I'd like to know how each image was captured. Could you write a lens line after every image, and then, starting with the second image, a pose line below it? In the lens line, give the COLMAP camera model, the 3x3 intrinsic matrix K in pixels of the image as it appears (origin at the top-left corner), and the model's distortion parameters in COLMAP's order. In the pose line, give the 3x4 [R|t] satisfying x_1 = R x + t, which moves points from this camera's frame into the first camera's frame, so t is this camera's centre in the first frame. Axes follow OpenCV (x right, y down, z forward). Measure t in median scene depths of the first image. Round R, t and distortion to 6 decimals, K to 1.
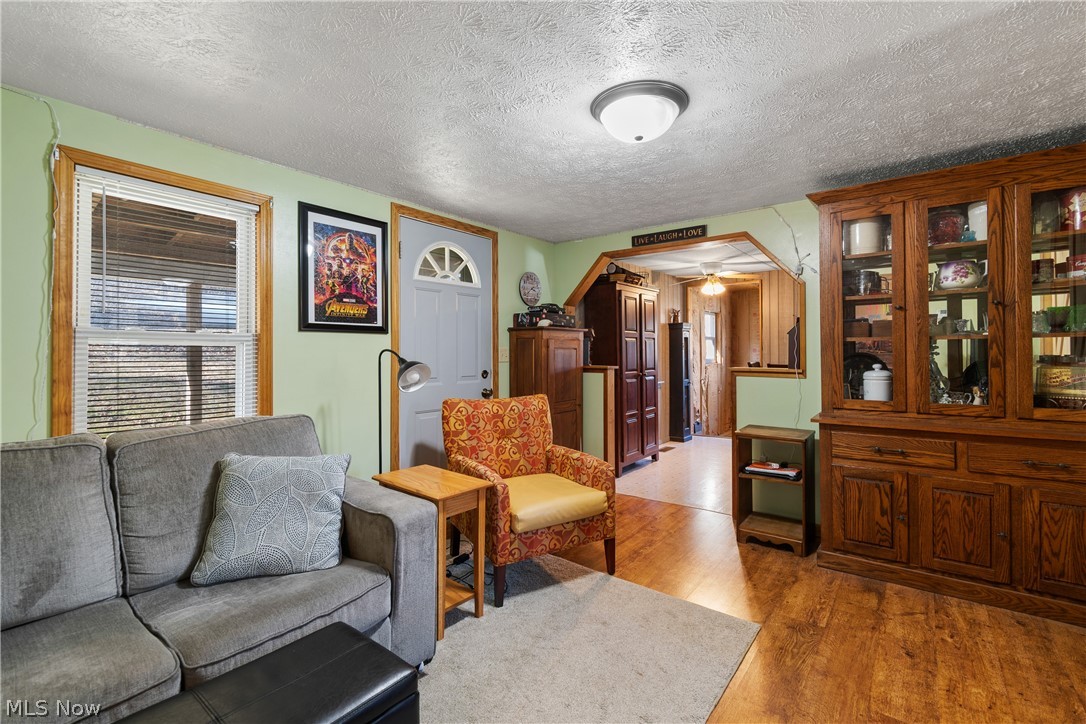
lens RADIAL K [[483.9, 0, 547.9], [0, 483.9, 350.7], [0, 0, 1]] dist [0.003789, -0.002336]
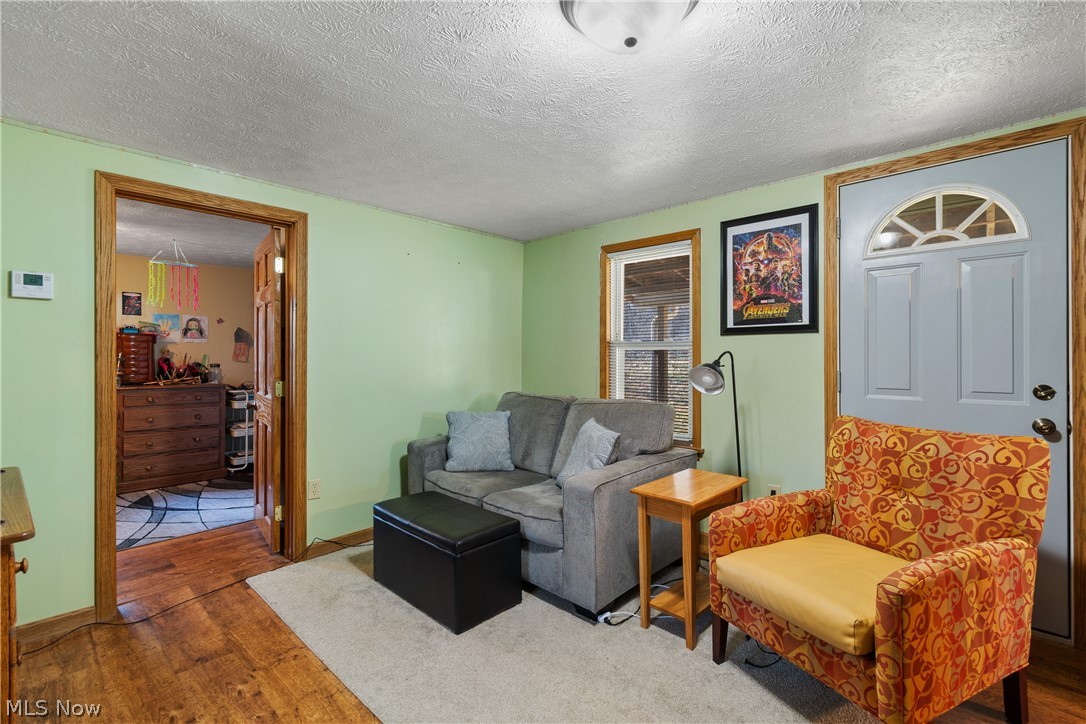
lens RADIAL K [[483.9, 0, 564.4], [0, 483.9, 354.9], [0, 0, 1]] dist [0.003789, -0.002336]
pose [[-0.080499, -0.001913, -0.996753, 0.595460], [0.005106, 0.999984, -0.002332, 0.005717], [0.996742, -0.005277, -0.080488, 0.653825]]
